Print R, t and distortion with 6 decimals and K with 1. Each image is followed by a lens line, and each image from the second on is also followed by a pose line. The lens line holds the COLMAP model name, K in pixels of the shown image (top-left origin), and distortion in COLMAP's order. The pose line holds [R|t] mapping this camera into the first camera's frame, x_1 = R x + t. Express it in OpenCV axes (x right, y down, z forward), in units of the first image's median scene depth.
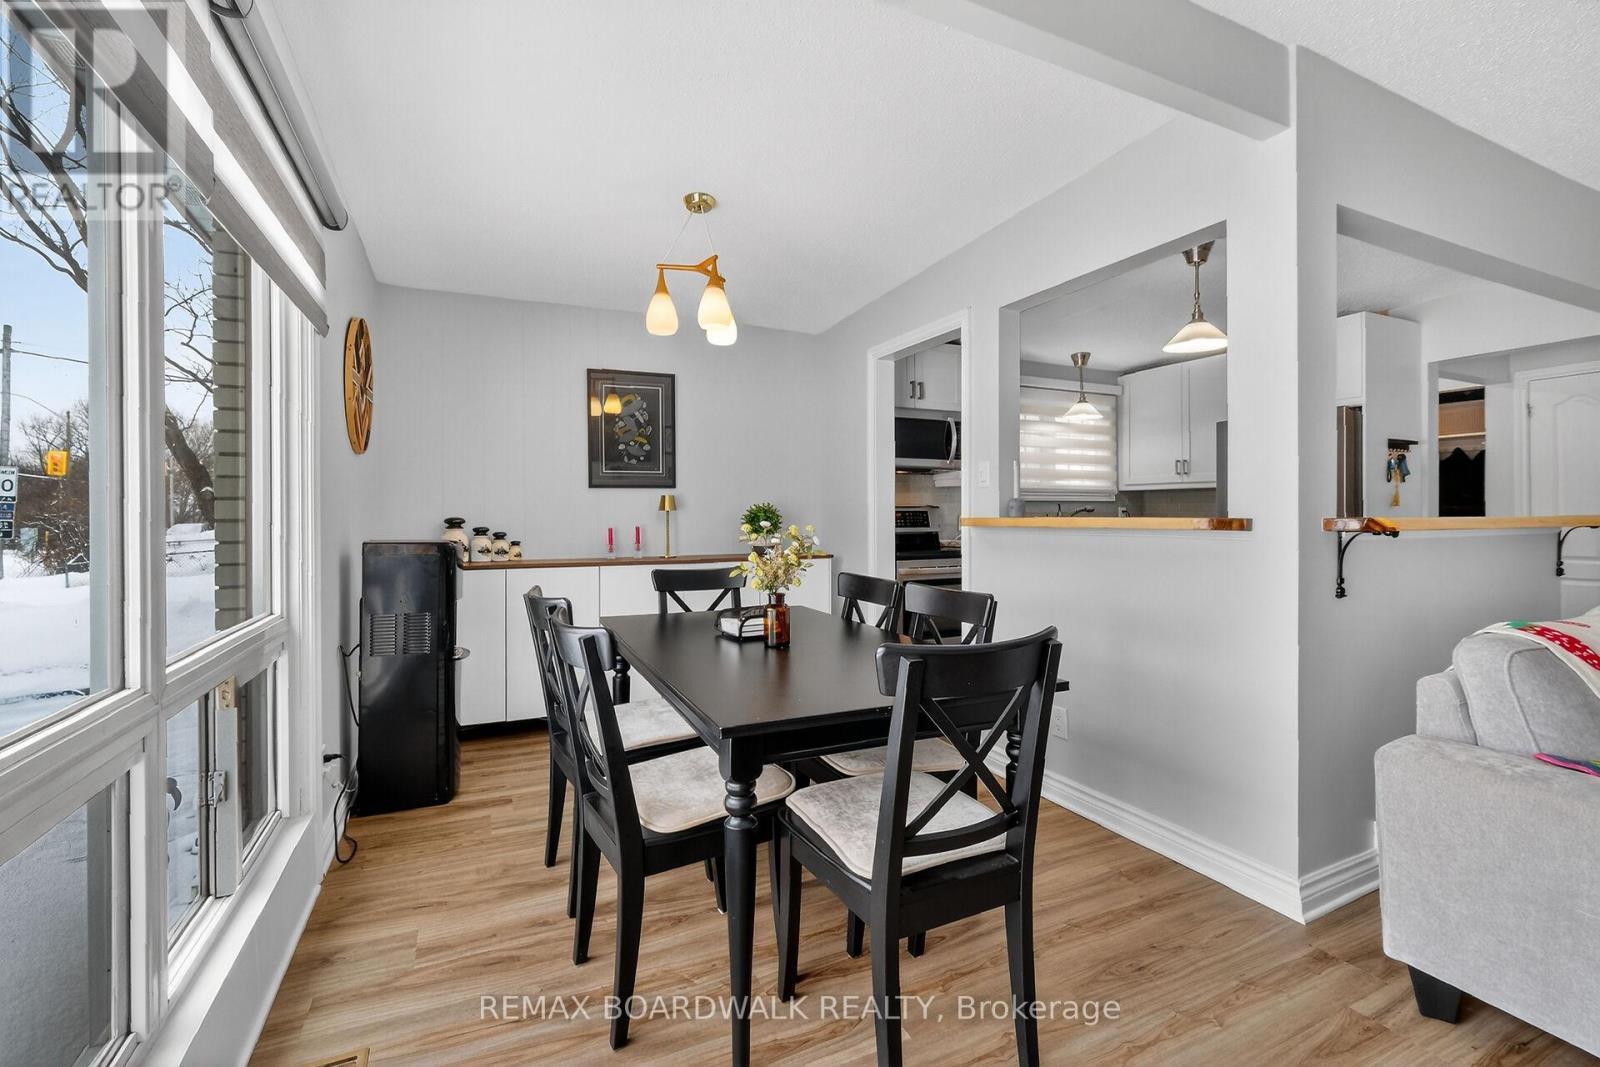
lens RADIAL K [[688.4, 0, 796.5], [0, 688.4, 513.9], [0, 0, 1]] dist [-0.007549, -0.000072]
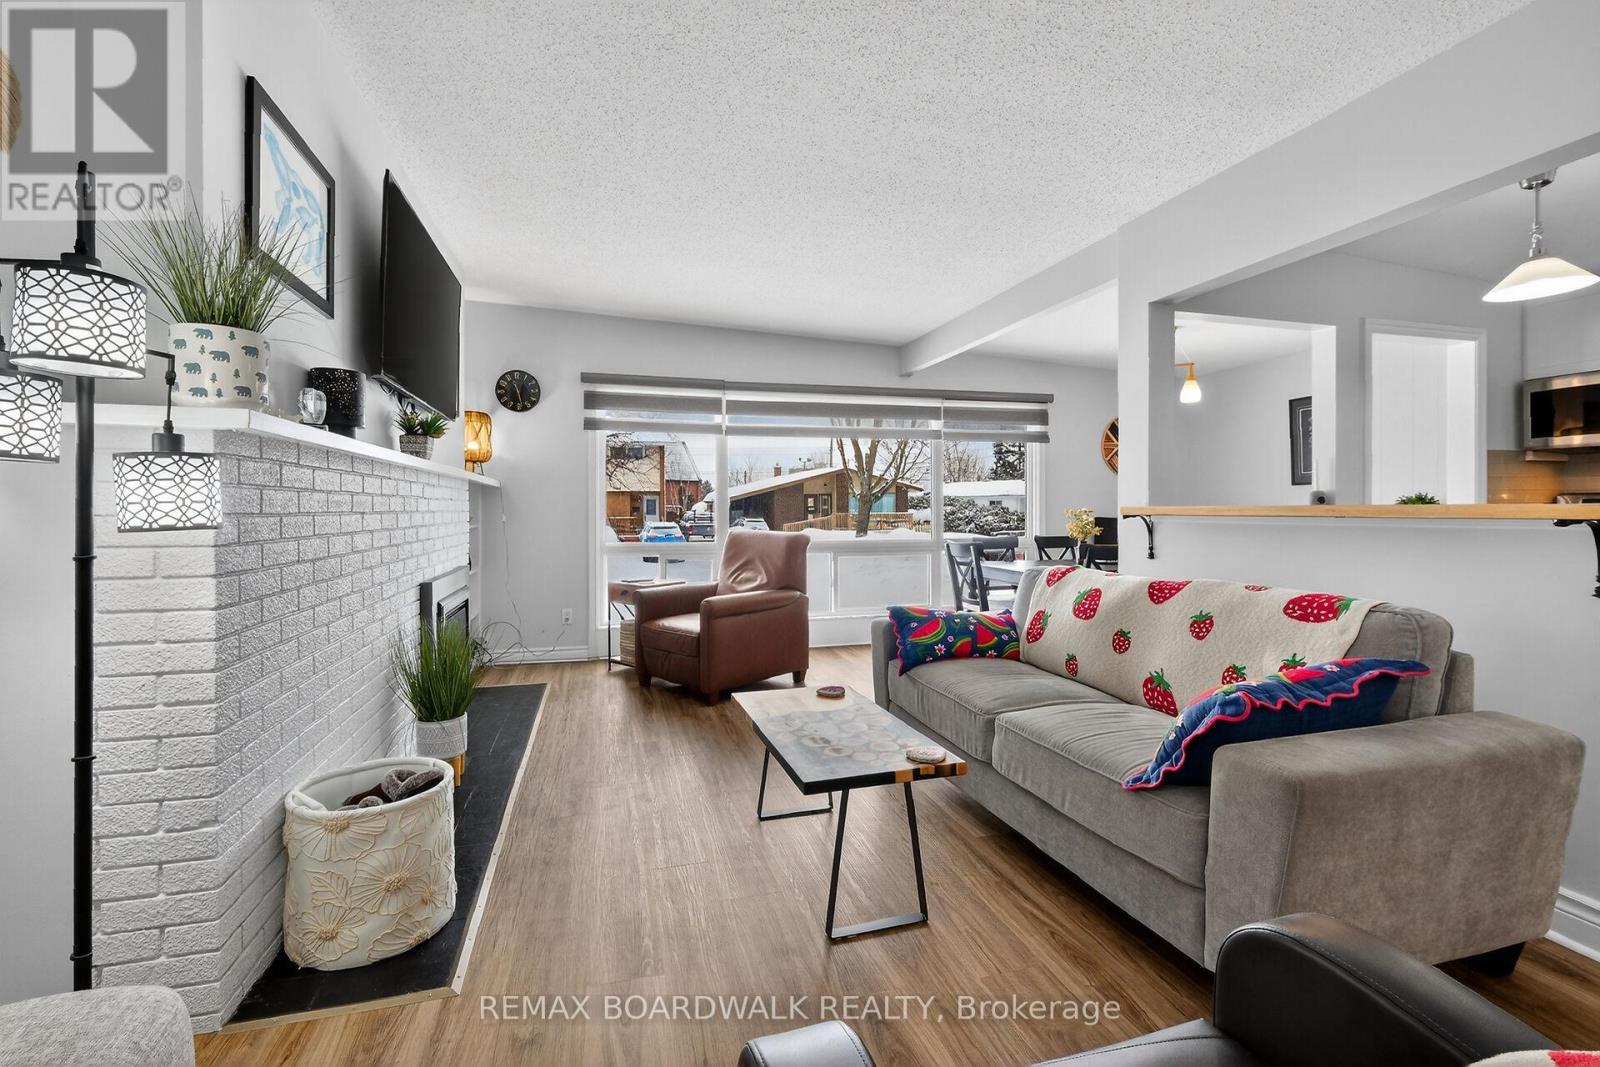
lens RADIAL K [[688.4, 0, 796.5], [0, 688.4, 513.9], [0, 0, 1]] dist [-0.007549, -0.000072]
pose [[-0.163080, 0.010812, -0.986554, 1.217871], [0.004342, 0.999938, 0.010241, 0.000985], [0.986603, -0.002614, -0.163117, 0.228618]]
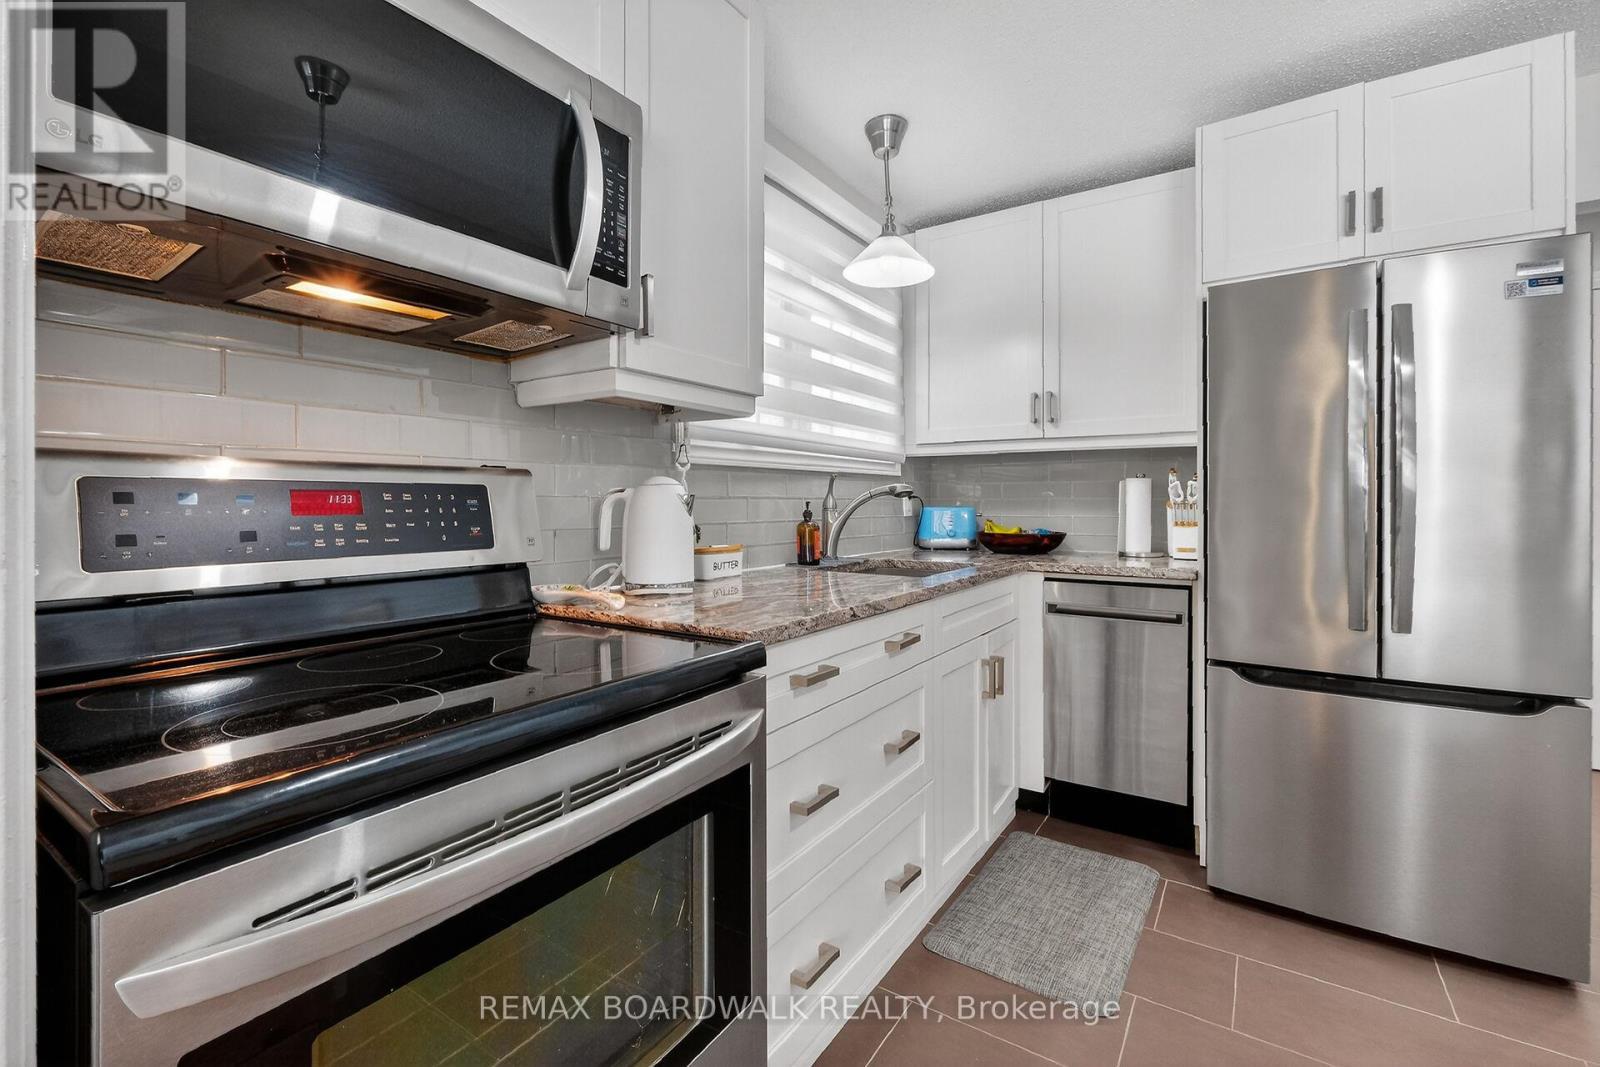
lens RADIAL K [[700.5, 0, 797.2], [0, 700.5, 502.9], [0, 0, 1]] dist [-0.001657, -0.000453]
pose [[0.854210, 0.003347, 0.519917, 0.184438], [-0.004938, 0.999986, 0.001676, 0.001594], [-0.519905, -0.003998, 0.854215, 0.853102]]
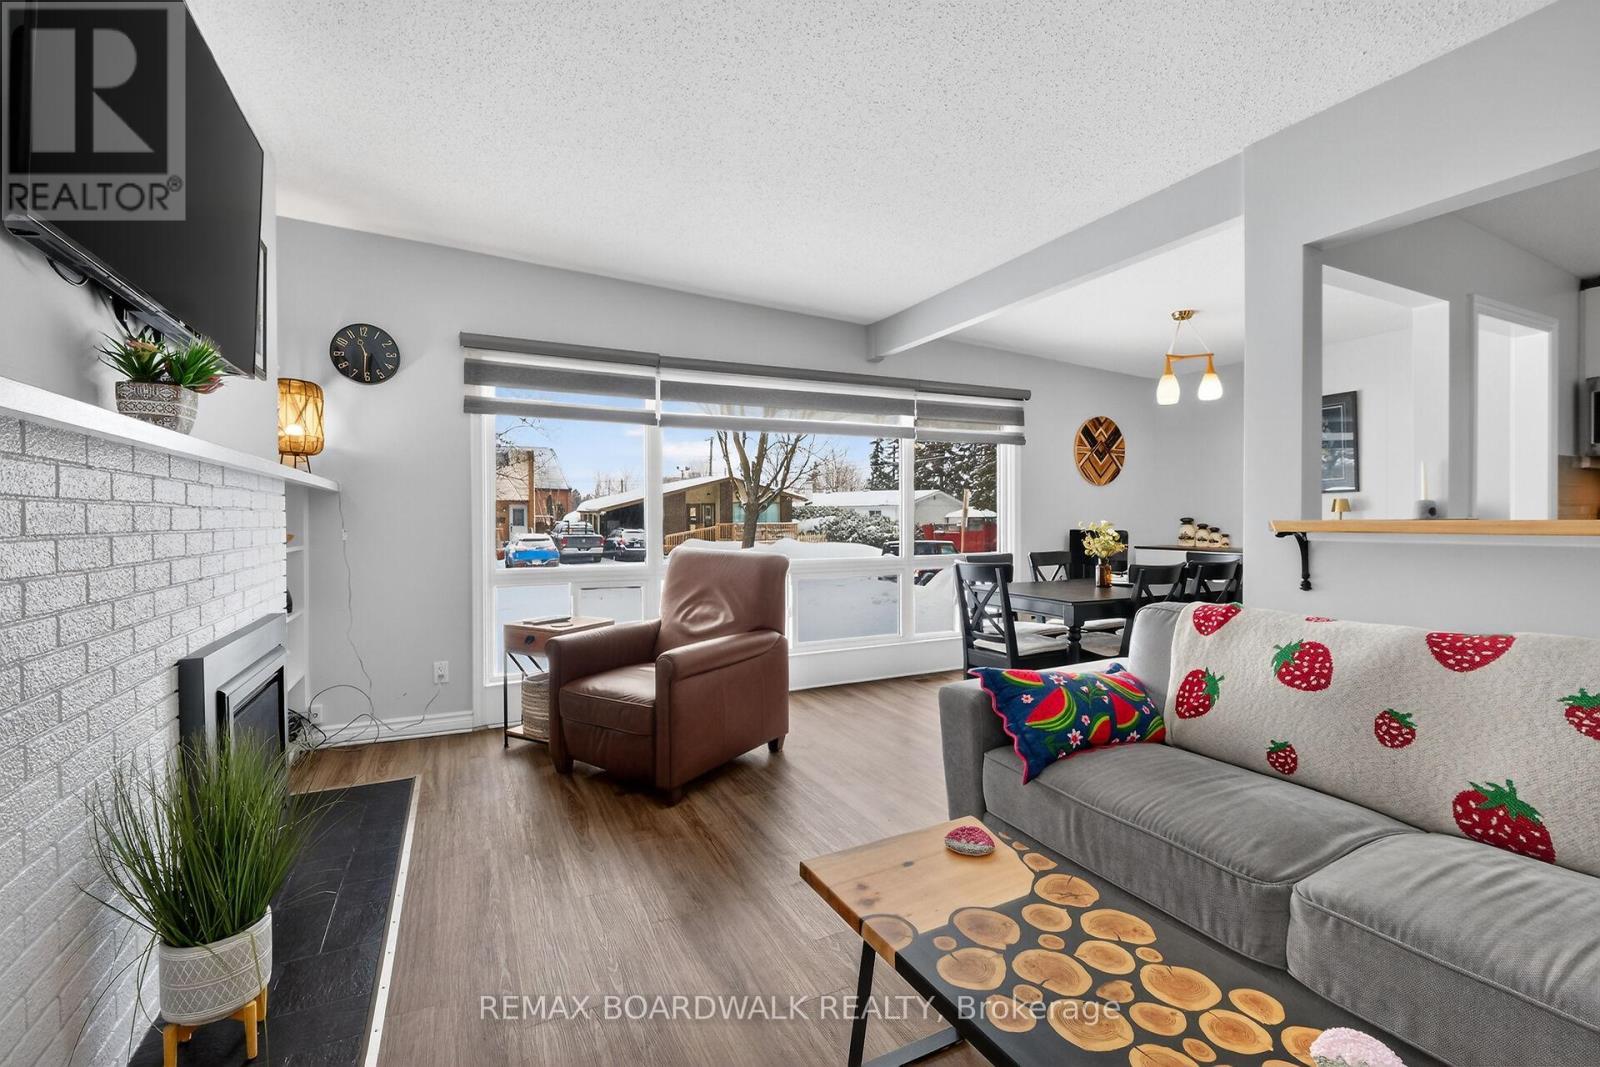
lens RADIAL K [[685.6, 0, 795.2], [0, 685.6, 524.9], [0, 0, 1]] dist [-0.006569, -0.000567]
pose [[0.018338, 0.012821, -0.999750, 0.955006], [0.005207, 0.999903, 0.012919, -0.002965], [0.999818, -0.005443, 0.018269, 0.060688]]
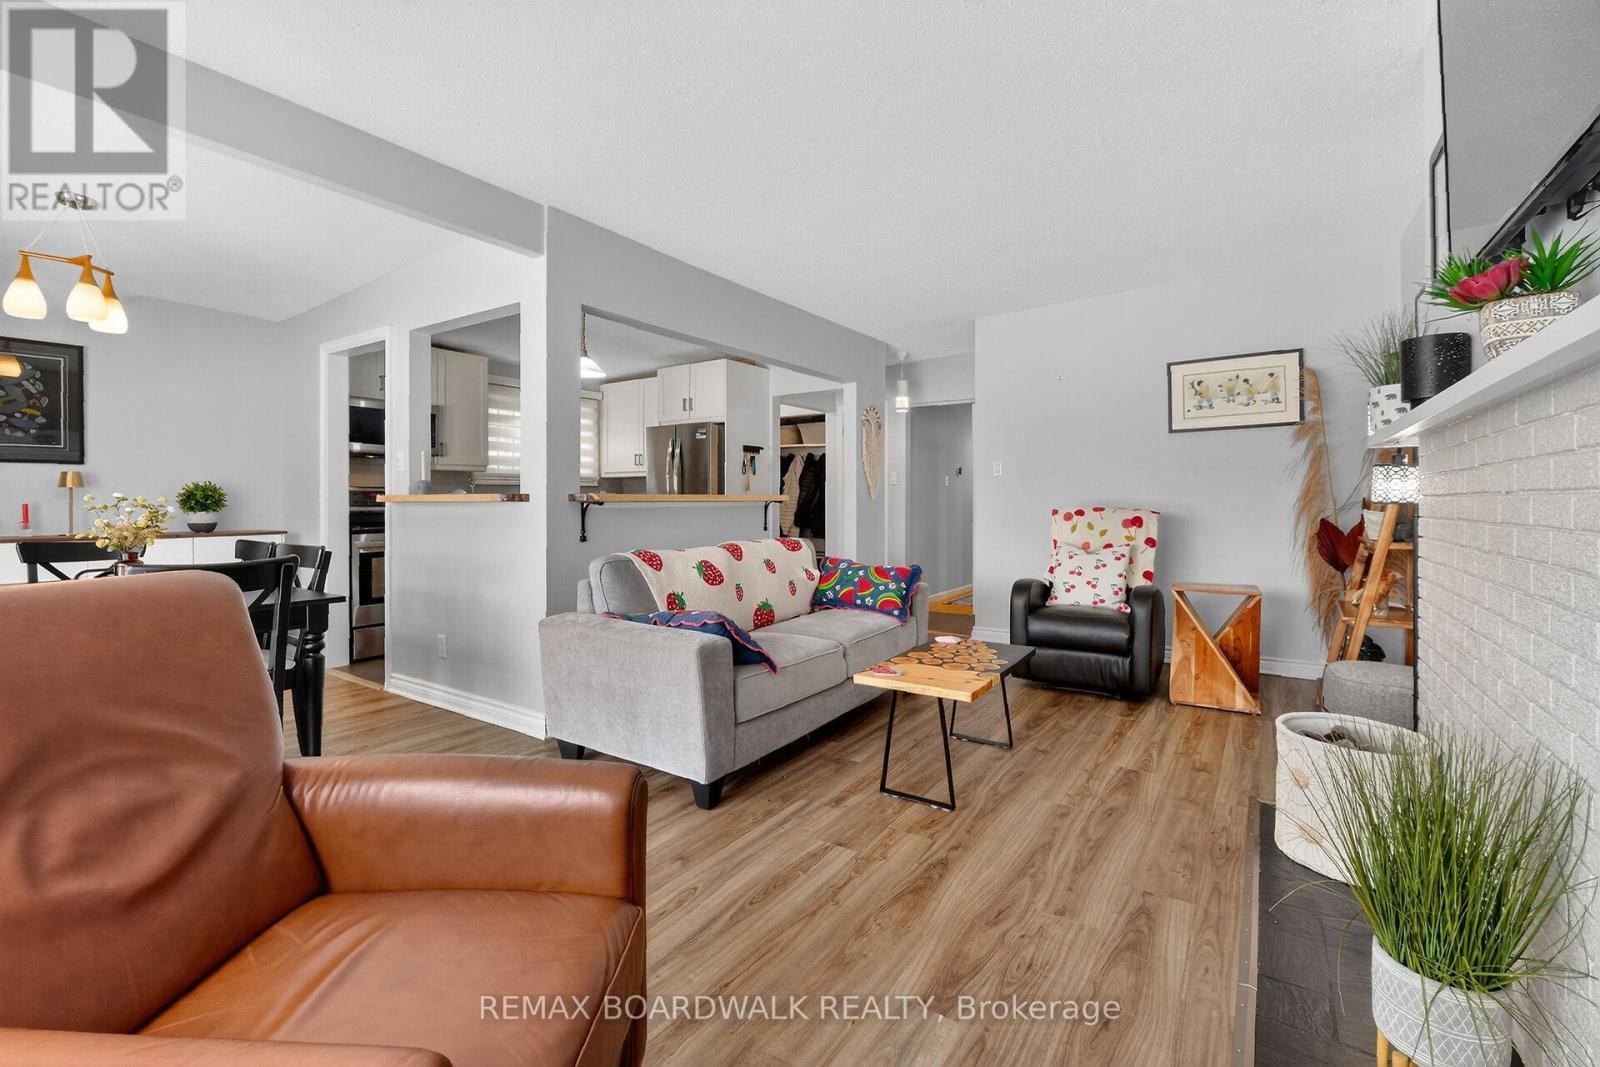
lens RADIAL K [[695.1, 0, 797.4], [0, 695.1, 502.1], [0, 0, 1]] dist [-0.007717, -0.000308]
pose [[0.859140, 0.003043, 0.511732, 0.194111], [-0.004568, 0.999988, 0.001724, 0.009954], [-0.511721, -0.003819, 0.859143, -0.353686]]
